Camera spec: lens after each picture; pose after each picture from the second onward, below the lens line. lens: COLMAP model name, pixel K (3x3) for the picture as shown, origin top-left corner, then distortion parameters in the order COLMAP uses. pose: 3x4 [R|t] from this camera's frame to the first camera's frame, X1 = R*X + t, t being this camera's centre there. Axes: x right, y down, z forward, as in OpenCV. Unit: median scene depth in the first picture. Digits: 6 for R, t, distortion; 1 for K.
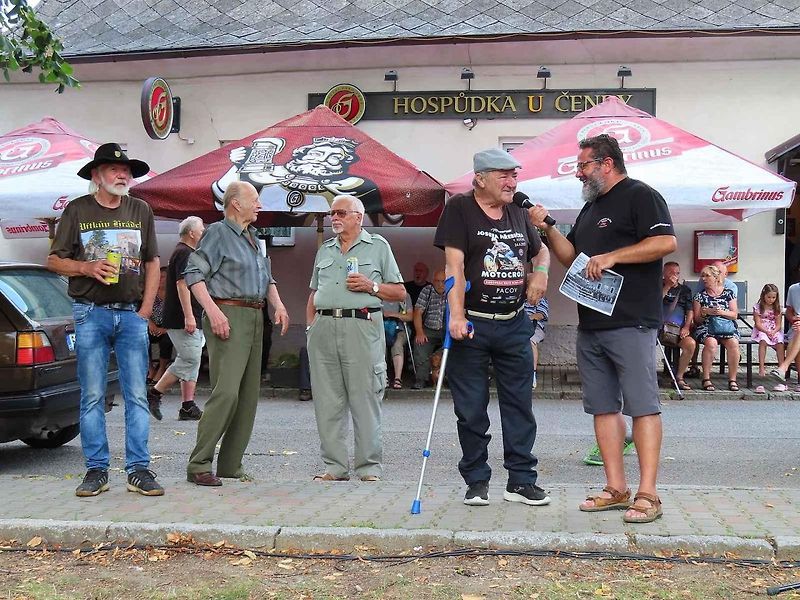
lens RADIAL K [[1241.5, 0, 400.2], [0, 1241.5, 301.0], [0, 0, 1]] dist [-0.064467, 0.000000]
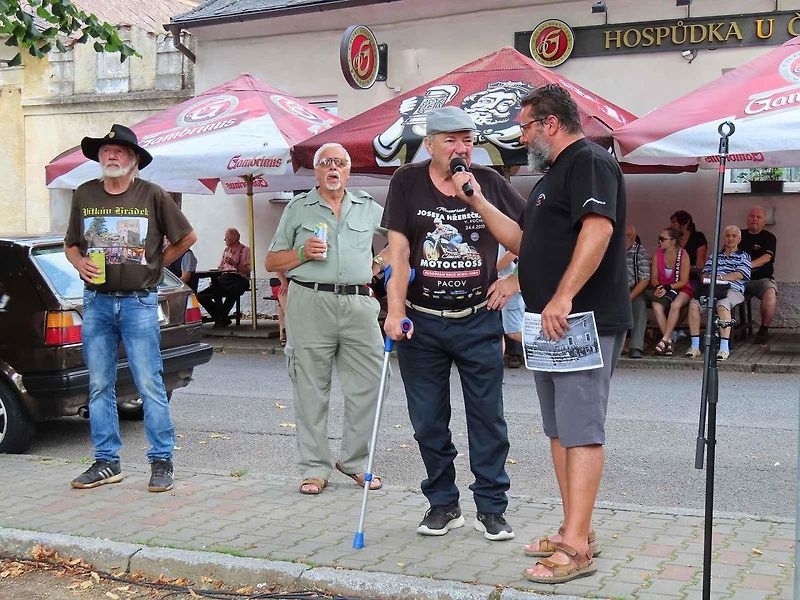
lens RADIAL K [[1241.5, 0, 403.7], [0, 1241.5, 303.8], [0, 0, 1]] dist [-0.064467, 0.000000]
pose [[0.954750, 0.001267, -0.297406, 0.152622], [0.015715, 0.998379, 0.054701, -0.020434], [0.296993, -0.056899, 0.953183, 0.101637]]
